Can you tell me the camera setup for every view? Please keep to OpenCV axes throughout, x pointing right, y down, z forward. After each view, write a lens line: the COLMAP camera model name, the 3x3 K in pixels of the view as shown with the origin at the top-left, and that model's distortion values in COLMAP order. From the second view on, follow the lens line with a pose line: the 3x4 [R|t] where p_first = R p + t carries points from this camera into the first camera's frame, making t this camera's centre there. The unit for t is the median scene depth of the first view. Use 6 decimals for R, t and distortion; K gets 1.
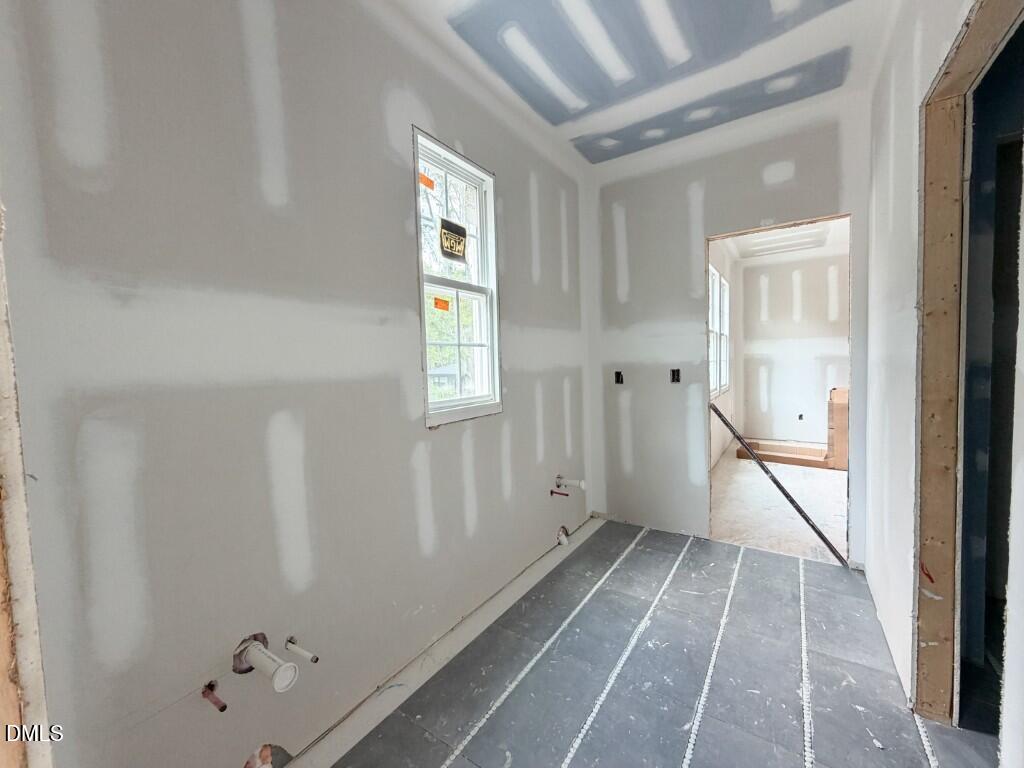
lens RADIAL K [[408.6, 0, 509.2], [0, 408.6, 382.8], [0, 0, 1]] dist [-0.001512, 0.000707]
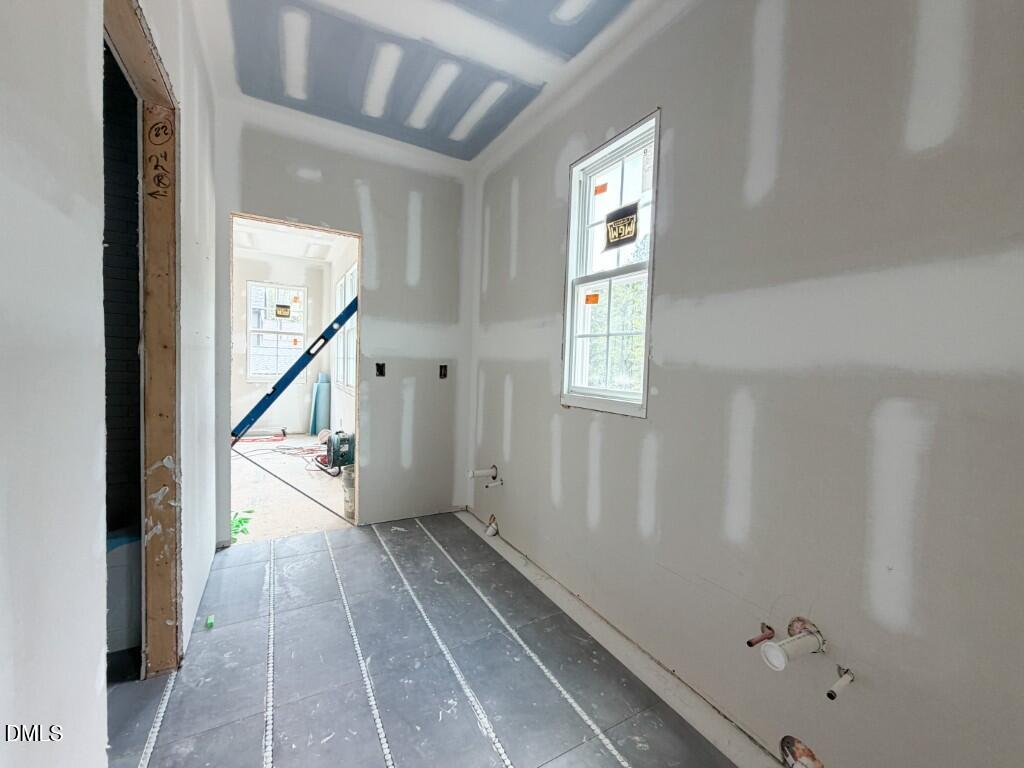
lens RADIAL K [[408.6, 0, 509.3], [0, 408.6, 383.3], [0, 0, 1]] dist [-0.001512, 0.000707]
pose [[-0.432623, 0.054594, -0.899920, 0.894601], [-0.069647, 0.993158, 0.093732, -0.054604], [0.898881, 0.103227, -0.425861, 1.254794]]
